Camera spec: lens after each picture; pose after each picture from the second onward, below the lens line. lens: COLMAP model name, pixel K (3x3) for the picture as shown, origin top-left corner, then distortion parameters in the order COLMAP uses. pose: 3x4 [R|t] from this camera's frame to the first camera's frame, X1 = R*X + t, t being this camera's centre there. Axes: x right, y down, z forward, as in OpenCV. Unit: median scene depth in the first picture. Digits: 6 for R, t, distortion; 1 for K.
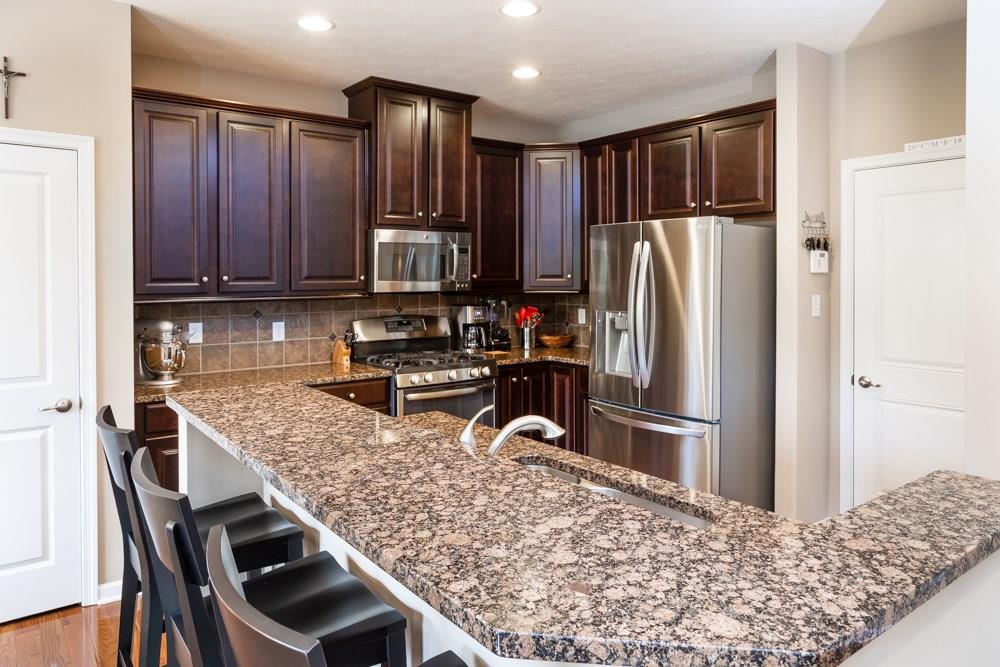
lens RADIAL K [[675.6, 0, 500.3], [0, 675.6, 280.8], [0, 0, 1]] dist [-0.007613, -0.002257]
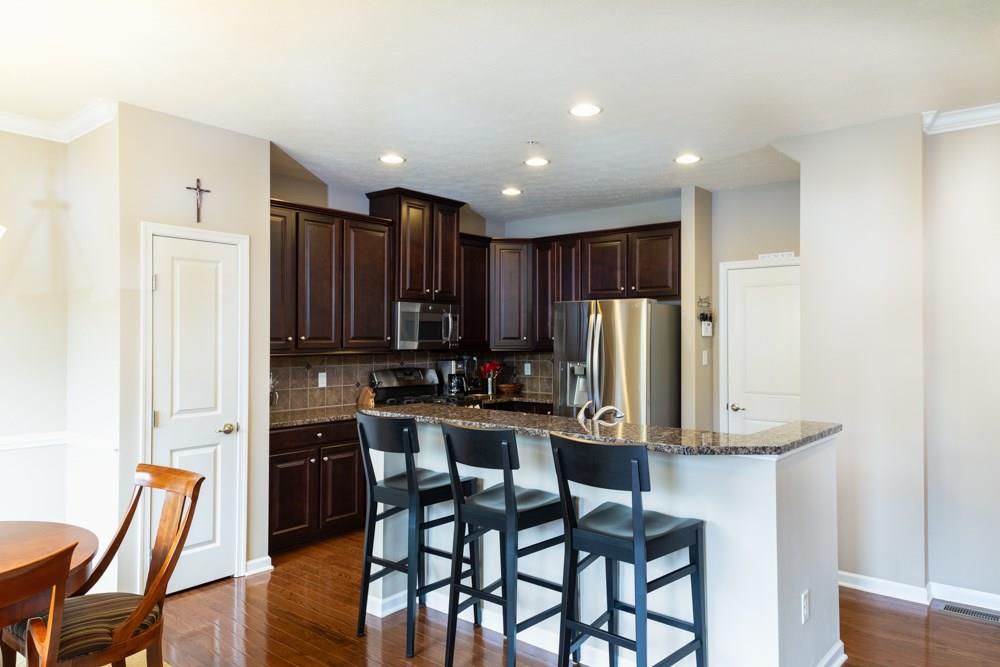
lens RADIAL K [[668.9, 0, 500.0], [0, 668.9, 333.5], [0, 0, 1]] dist [-0.000394, -0.000769]
pose [[0.973480, 0.005134, 0.228715, -0.291773], [-0.000972, 0.999832, -0.018304, 0.009468], [-0.228770, 0.017597, 0.973321, -0.323317]]
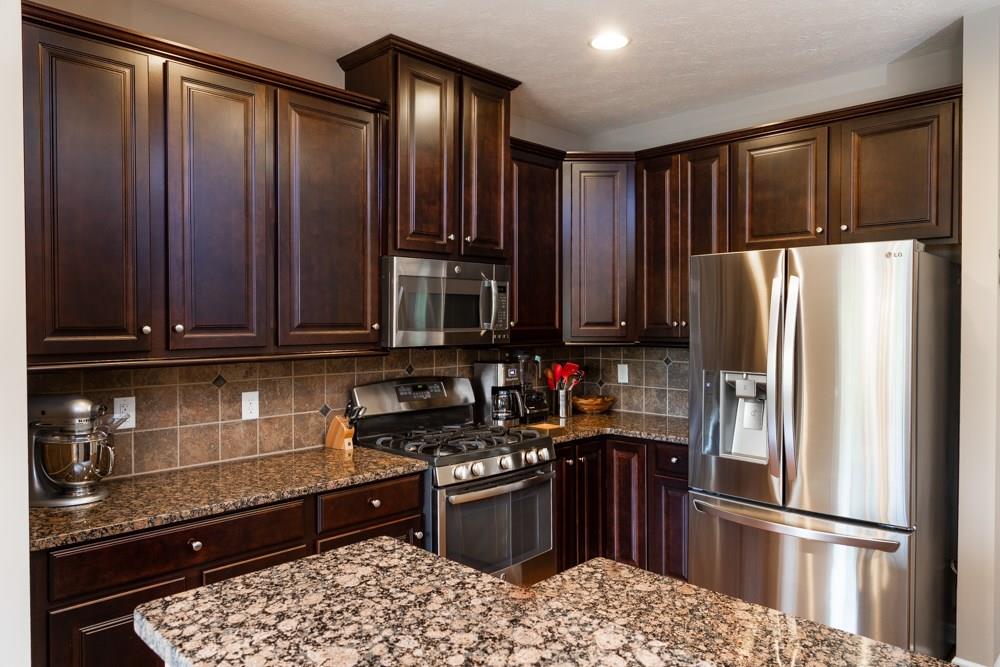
lens RADIAL K [[666.2, 0, 490.9], [0, 666.2, 330.6], [0, 0, 1]] dist [-0.000057, -0.001354]
pose [[0.990986, -0.002335, 0.133943, -0.178774], [0.001708, 0.999987, 0.004799, -0.003097], [-0.133952, -0.004527, 0.990977, 0.304642]]
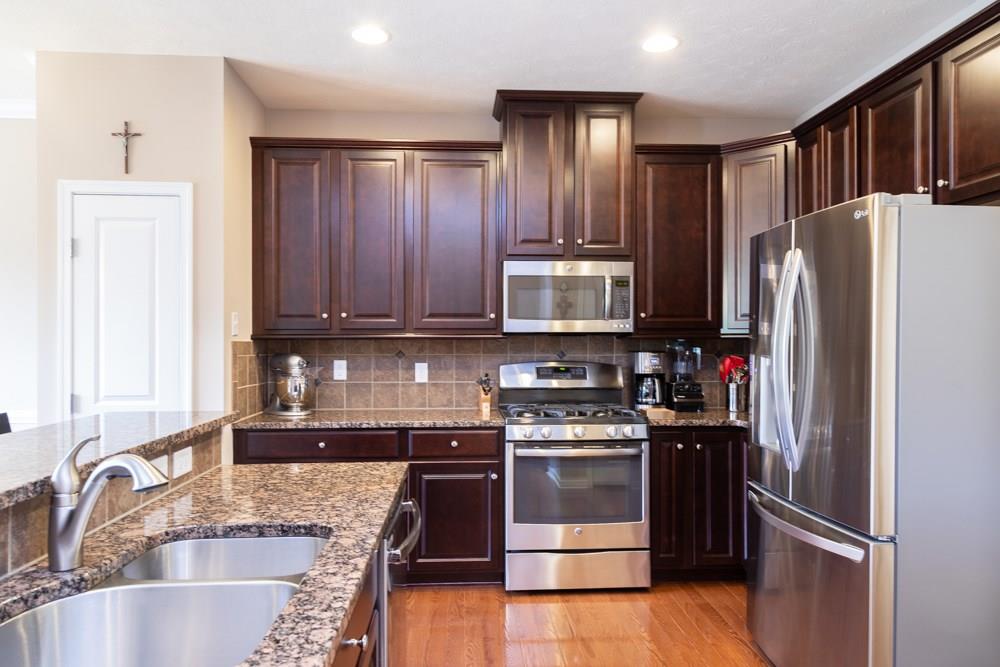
lens RADIAL K [[668.9, 0, 500.0], [0, 668.9, 333.5], [0, 0, 1]] dist [-0.000394, -0.000769]
pose [[0.829681, -0.001984, -0.558234, 0.301422], [-0.008649, 0.999828, -0.016408, 0.033821], [0.558171, 0.018441, 0.829521, 0.266824]]
